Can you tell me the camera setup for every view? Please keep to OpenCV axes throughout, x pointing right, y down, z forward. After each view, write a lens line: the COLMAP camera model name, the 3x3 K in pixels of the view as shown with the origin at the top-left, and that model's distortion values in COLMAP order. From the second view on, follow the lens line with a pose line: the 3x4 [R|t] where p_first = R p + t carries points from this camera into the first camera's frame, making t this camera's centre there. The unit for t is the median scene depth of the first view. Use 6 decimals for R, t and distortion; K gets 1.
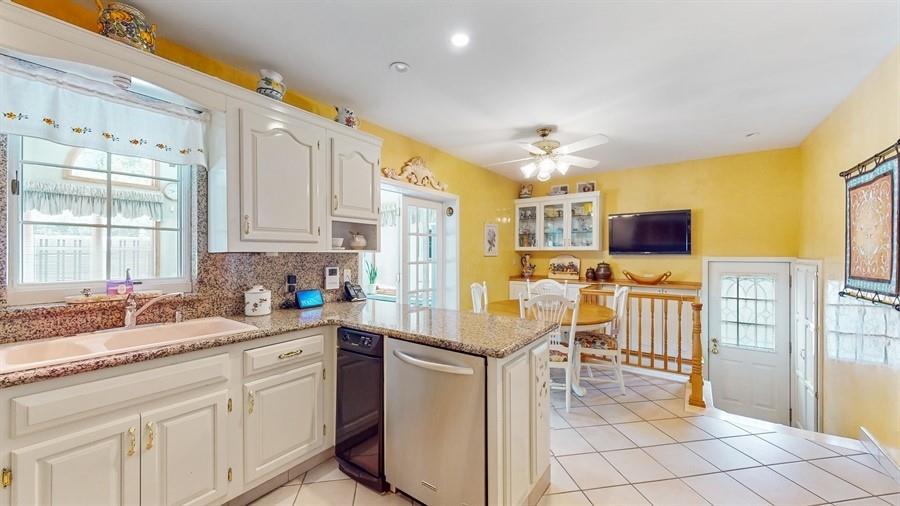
lens RADIAL K [[331.8, 0, 450.0], [0, 331.8, 253.0], [0, 0, 1]] dist [-0.000186, -0.000045]
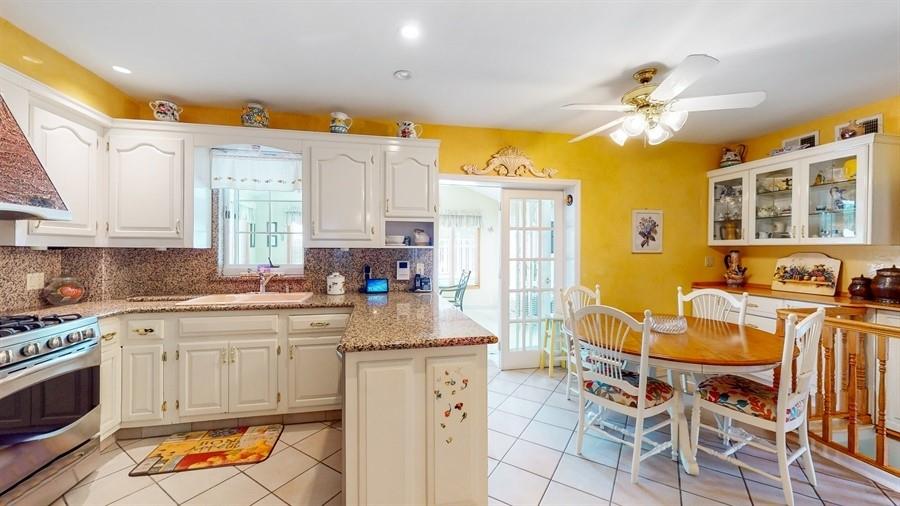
lens RADIAL K [[340.0, 0, 449.4], [0, 340.0, 248.9], [0, 0, 1]] dist [0.000563, 0.000063]
pose [[0.735521, 0.000989, -0.677501, 0.528676], [-0.001157, 0.999999, 0.000203, 0.000593], [0.677501, 0.000635, 0.735522, 0.220605]]
